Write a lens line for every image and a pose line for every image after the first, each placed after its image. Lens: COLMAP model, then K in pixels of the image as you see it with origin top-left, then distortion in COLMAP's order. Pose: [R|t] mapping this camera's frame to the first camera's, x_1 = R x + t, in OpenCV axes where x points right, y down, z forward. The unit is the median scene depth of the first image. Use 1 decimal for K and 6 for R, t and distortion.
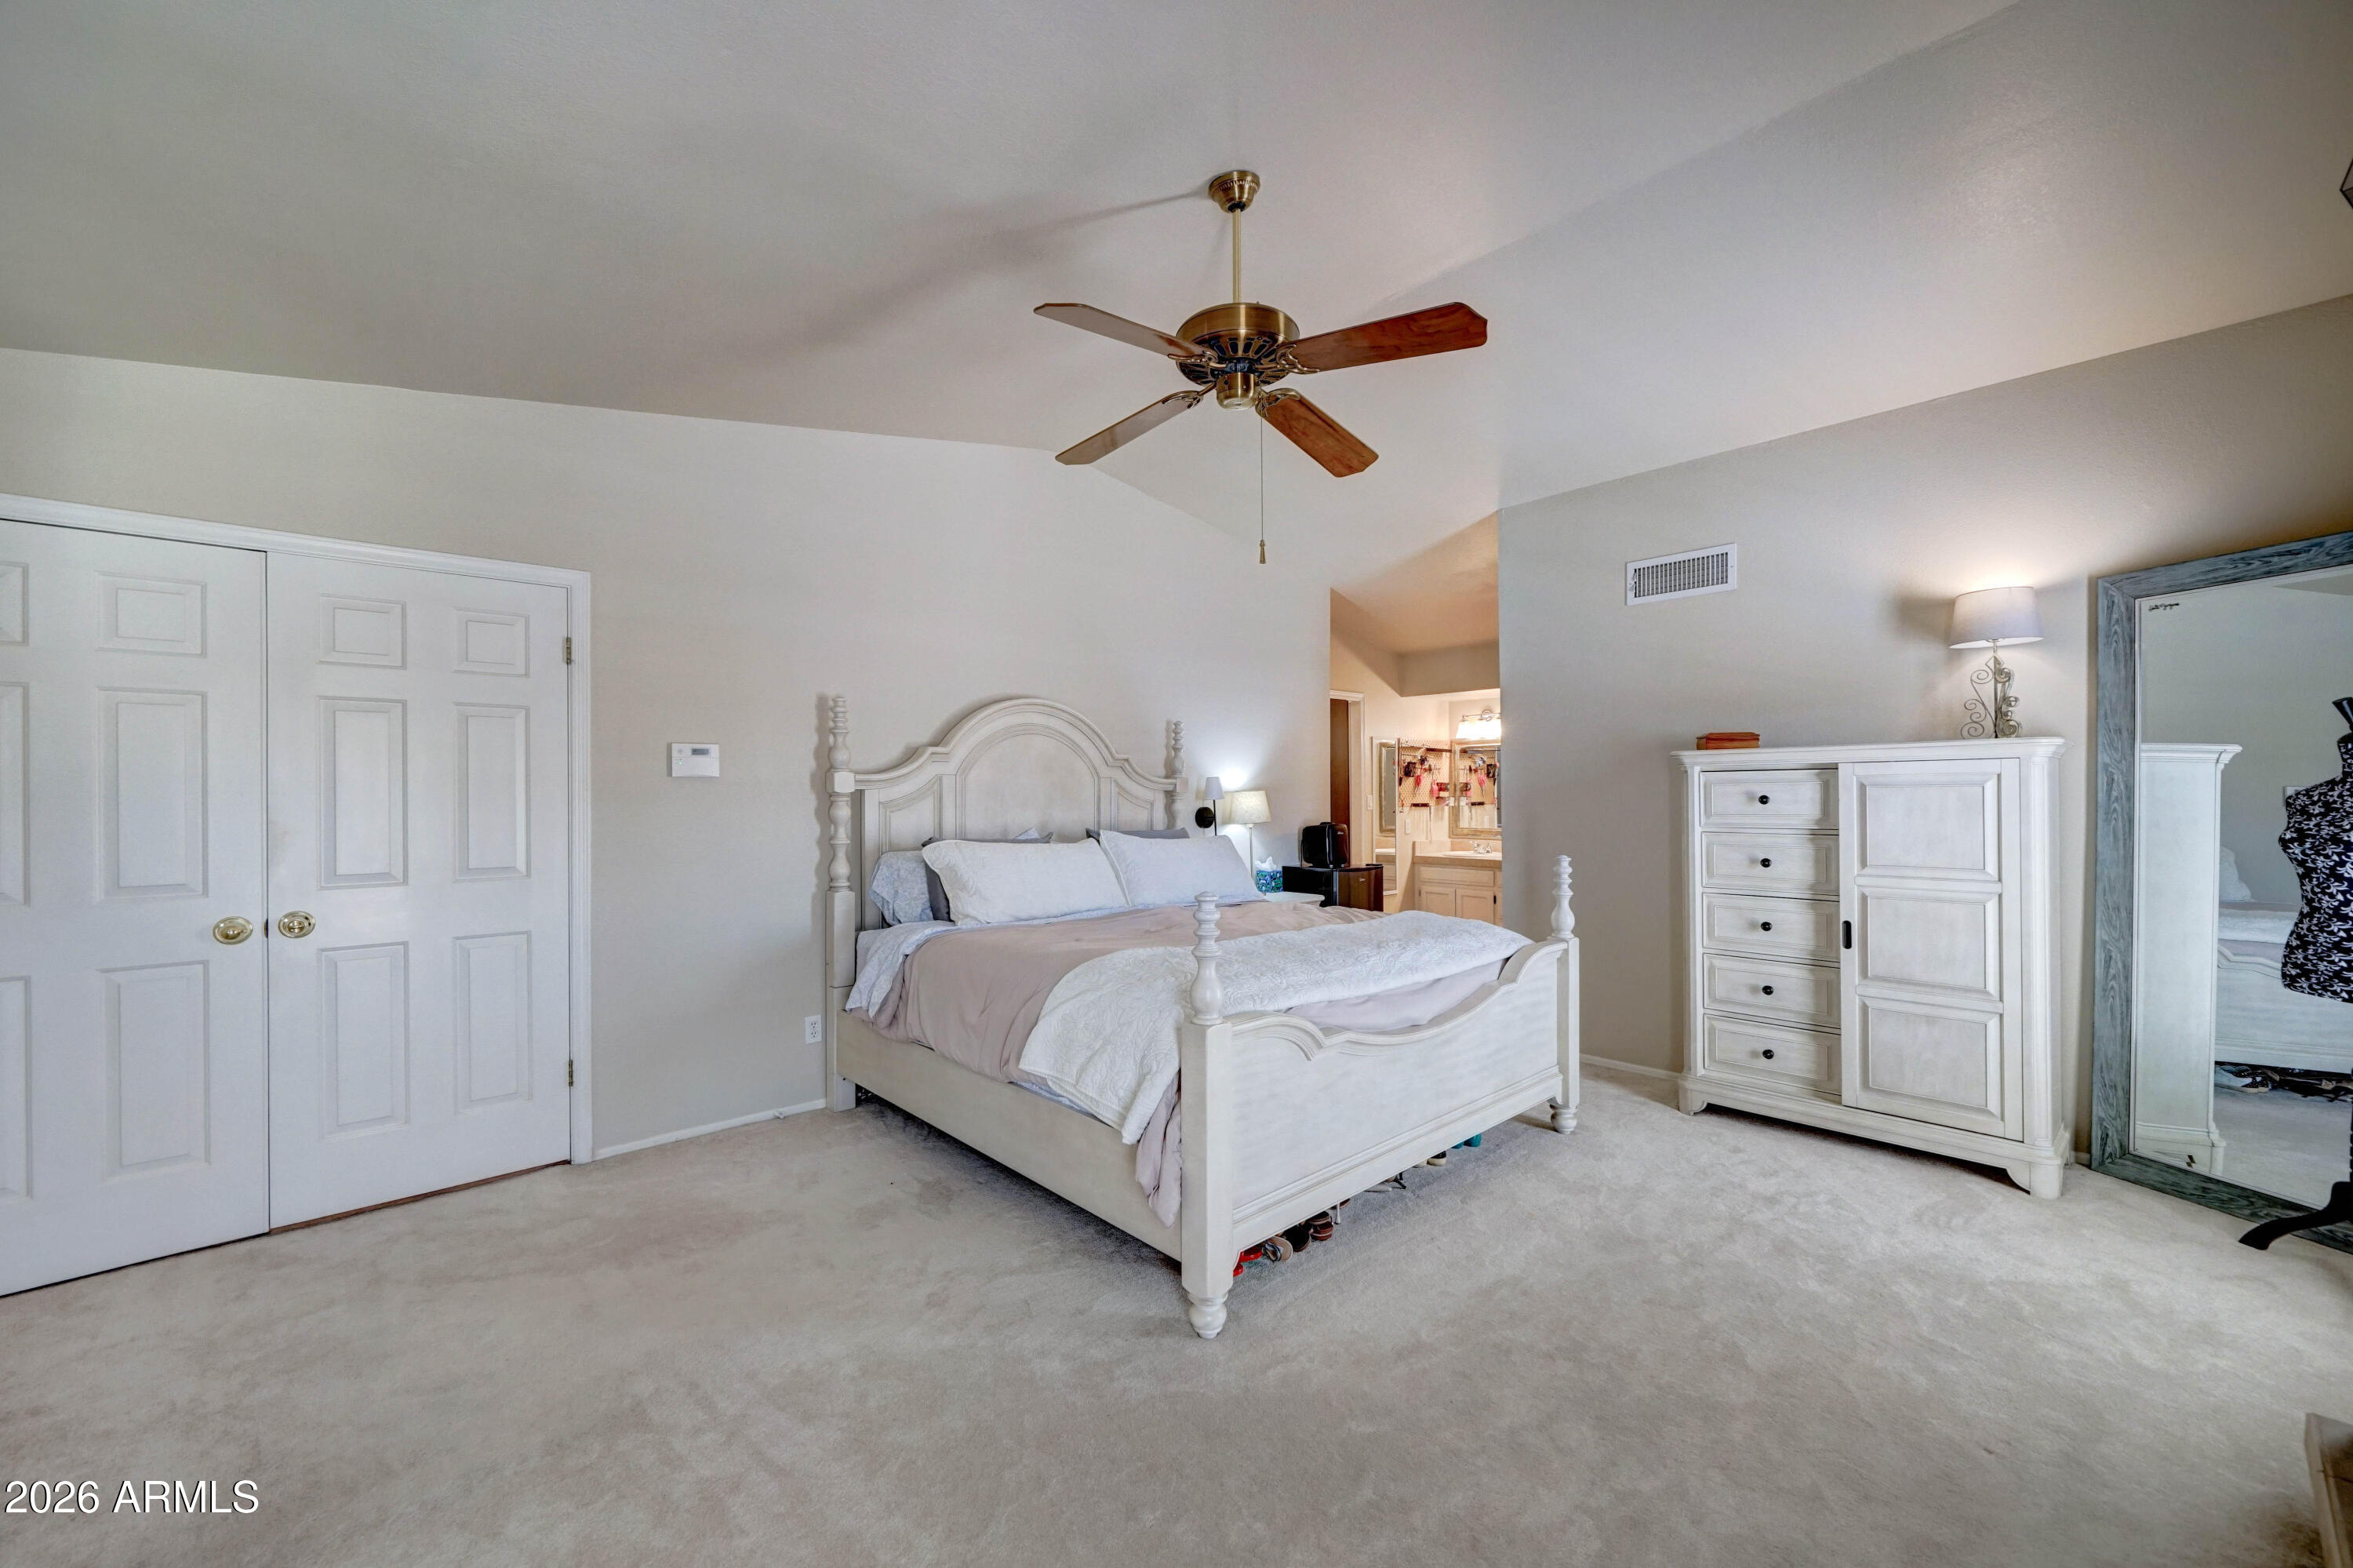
lens RADIAL K [[936.8, 0, 1176.5], [0, 936.8, 784.0], [0, 0, 1]] dist [-0.000481, -0.000093]
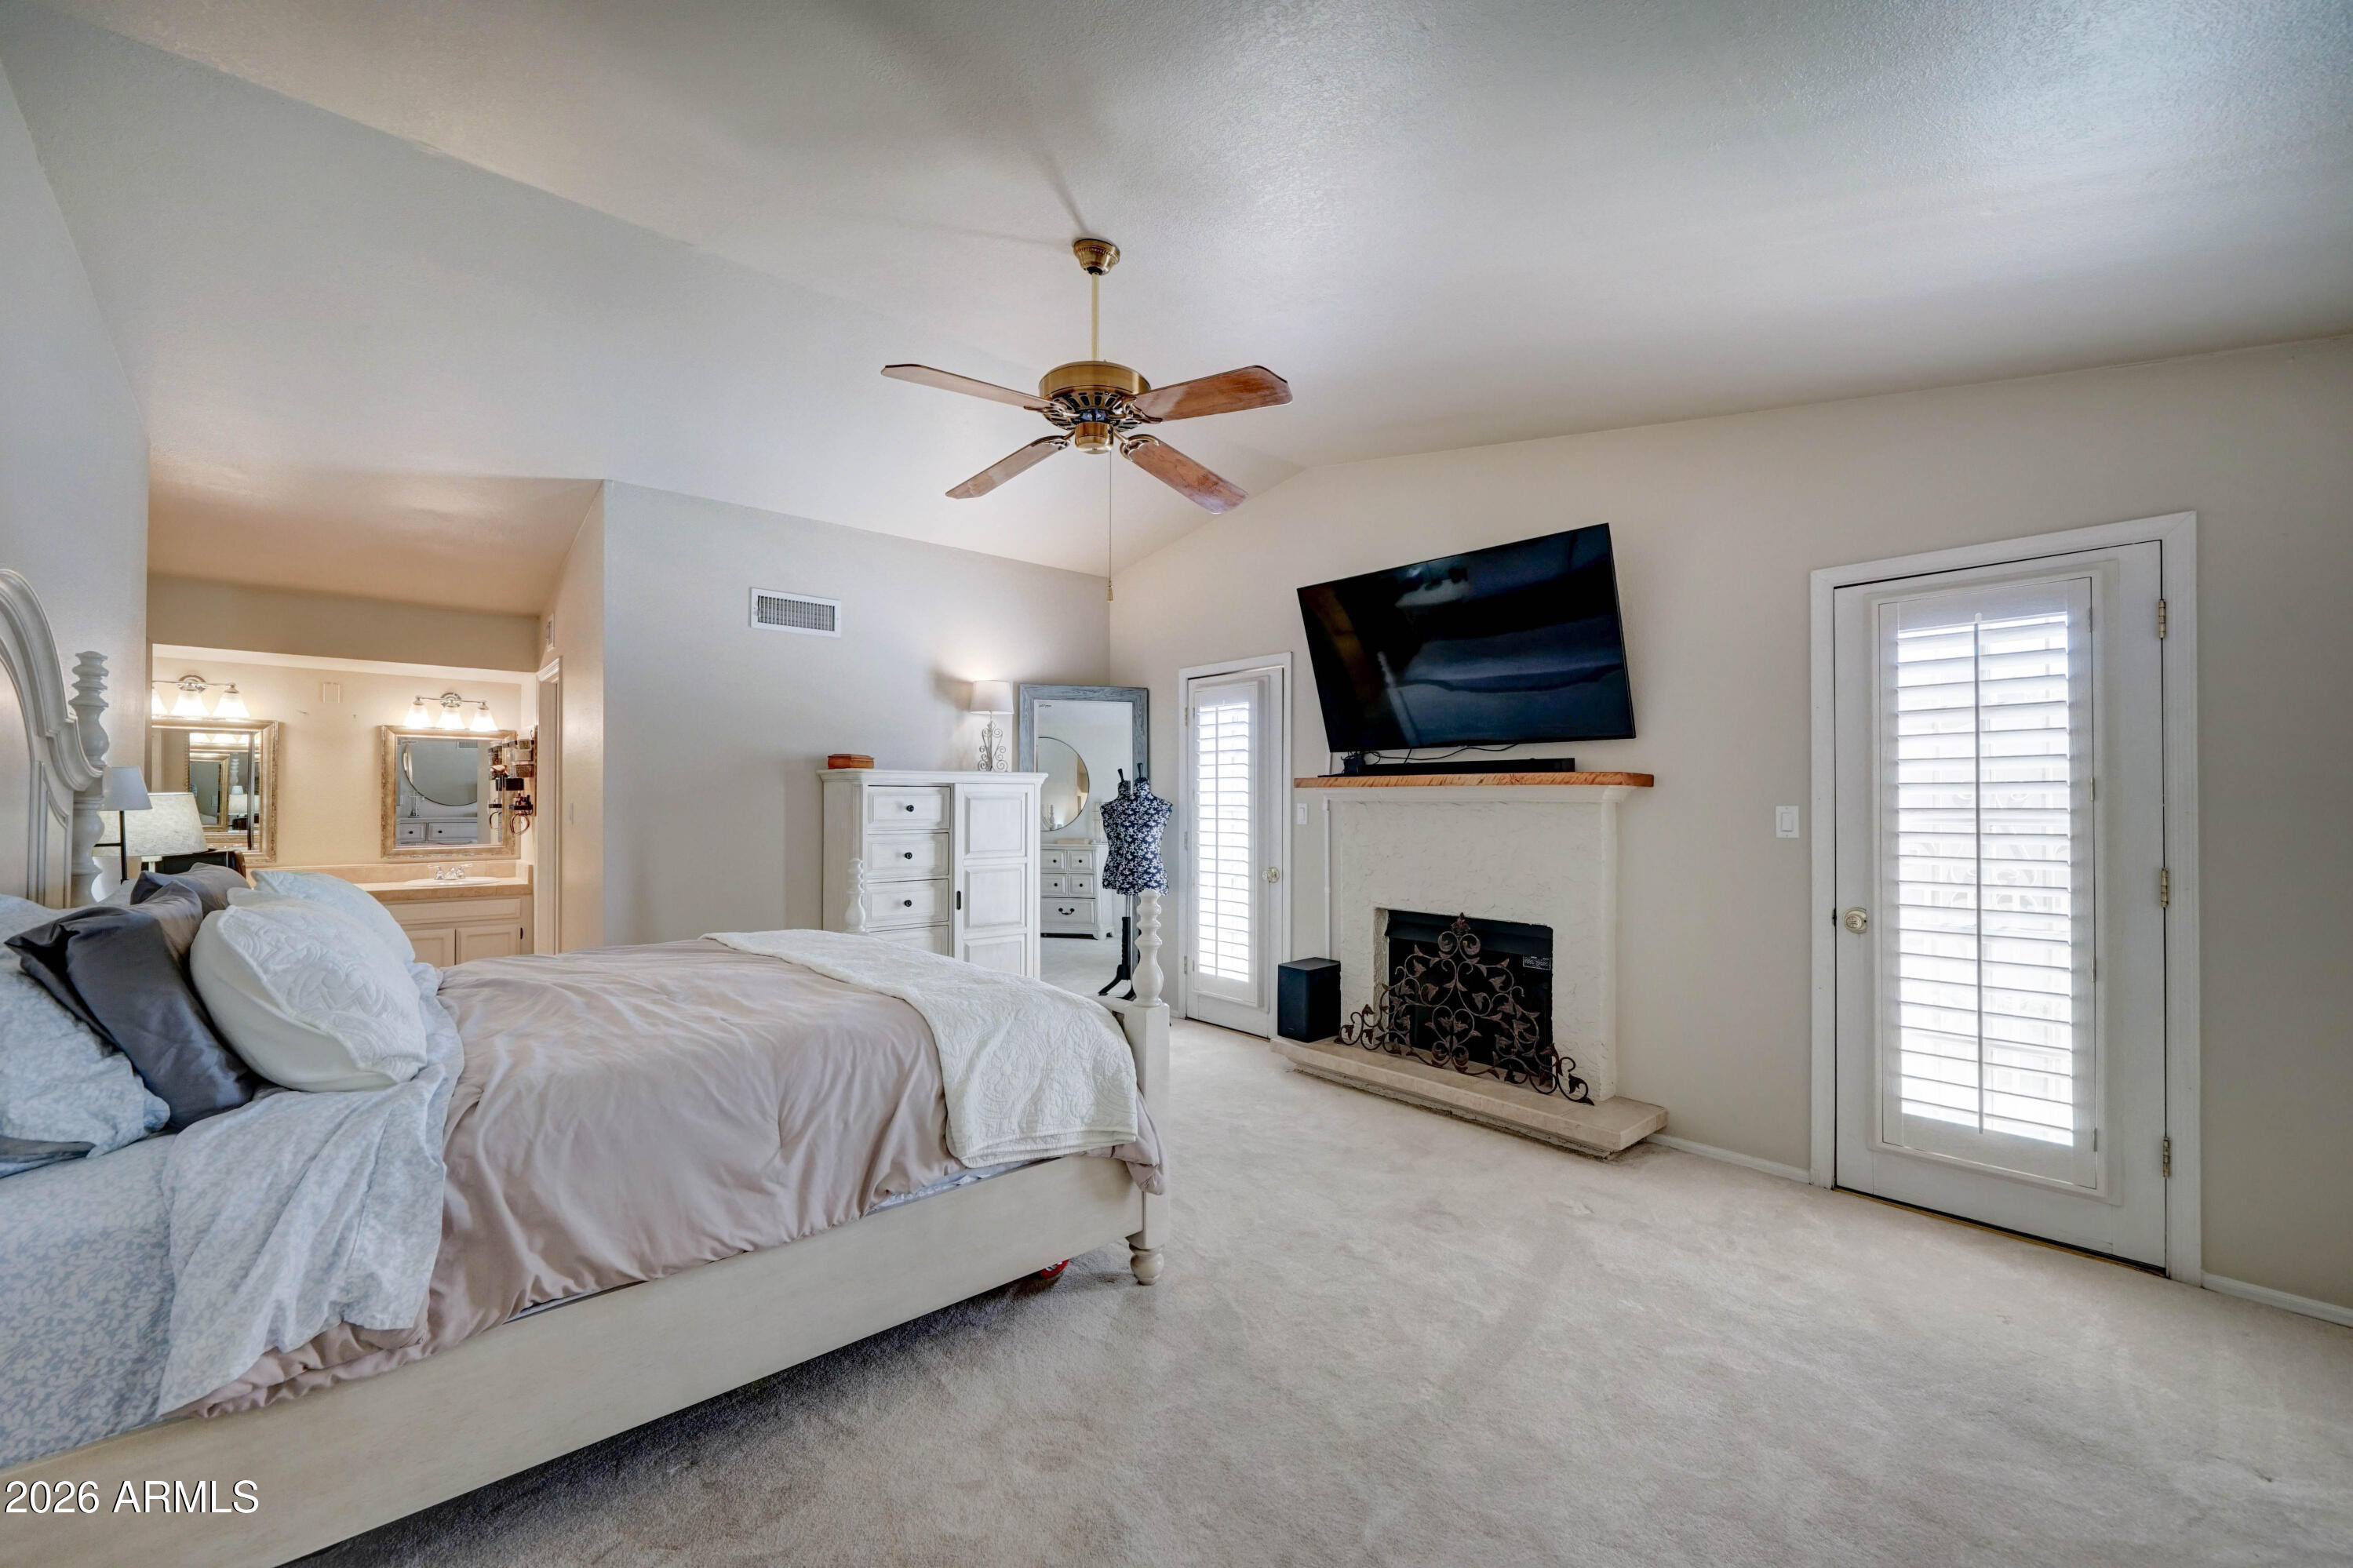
lens RADIAL K [[936.6, 0, 1176.5], [0, 936.6, 784.0], [0, 0, 1]] dist [-0.000481, -0.000093]
pose [[0.007145, 0.031514, 0.999478, -0.738880], [-0.007159, 0.999479, -0.031462, 0.022623], [-0.999949, -0.006930, 0.007367, 0.643934]]
